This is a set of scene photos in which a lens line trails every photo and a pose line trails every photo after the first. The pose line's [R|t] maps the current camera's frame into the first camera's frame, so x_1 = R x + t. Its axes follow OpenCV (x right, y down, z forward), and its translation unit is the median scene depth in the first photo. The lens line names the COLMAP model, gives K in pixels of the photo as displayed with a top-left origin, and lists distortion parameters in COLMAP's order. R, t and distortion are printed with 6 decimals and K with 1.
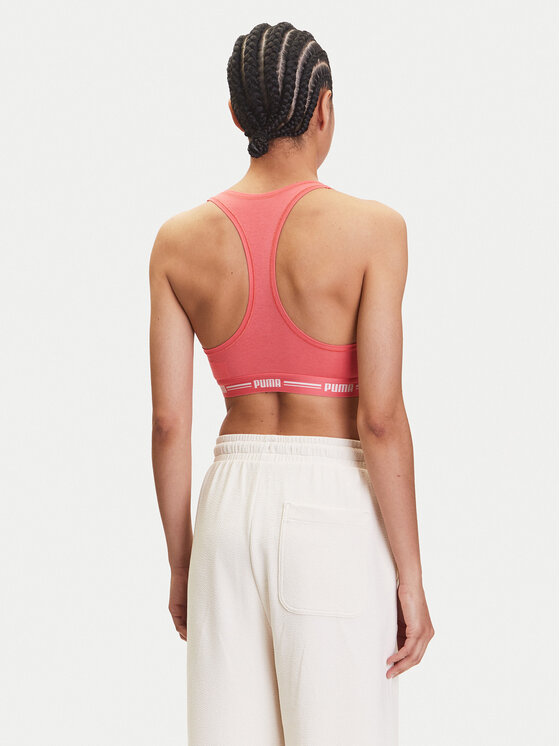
lens RADIAL K [[1056.1, 0, 280.7], [0, 1056.1, 376.5], [0, 0, 1]] dist [0.163549, 0.000000]
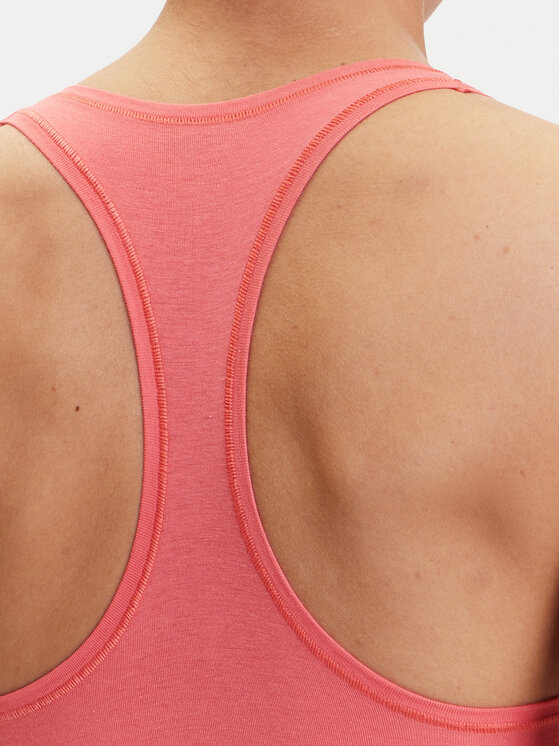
lens RADIAL K [[1573.8, 0, 279.3], [0, 1573.8, 372.4], [0, 0, 1]] dist [0.341806, 0.000000]
pose [[0.999459, 0.032693, -0.003527, 0.003832], [-0.032706, 0.999457, -0.003897, -0.106764], [0.003398, 0.004010, 0.999986, 0.616487]]
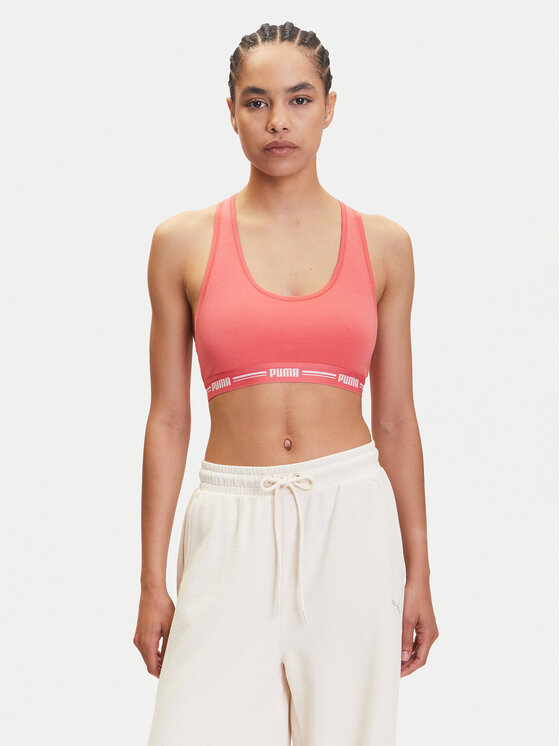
lens RADIAL K [[1573.8, 0, 281.4], [0, 1573.8, 367.7], [0, 0, 1]] dist [0.341806, 0.000000]
pose [[0.999072, 0.023334, 0.036190, -0.045846], [-0.020733, 0.997286, -0.070647, 0.072375], [-0.037740, 0.069832, 0.996845, -0.354086]]
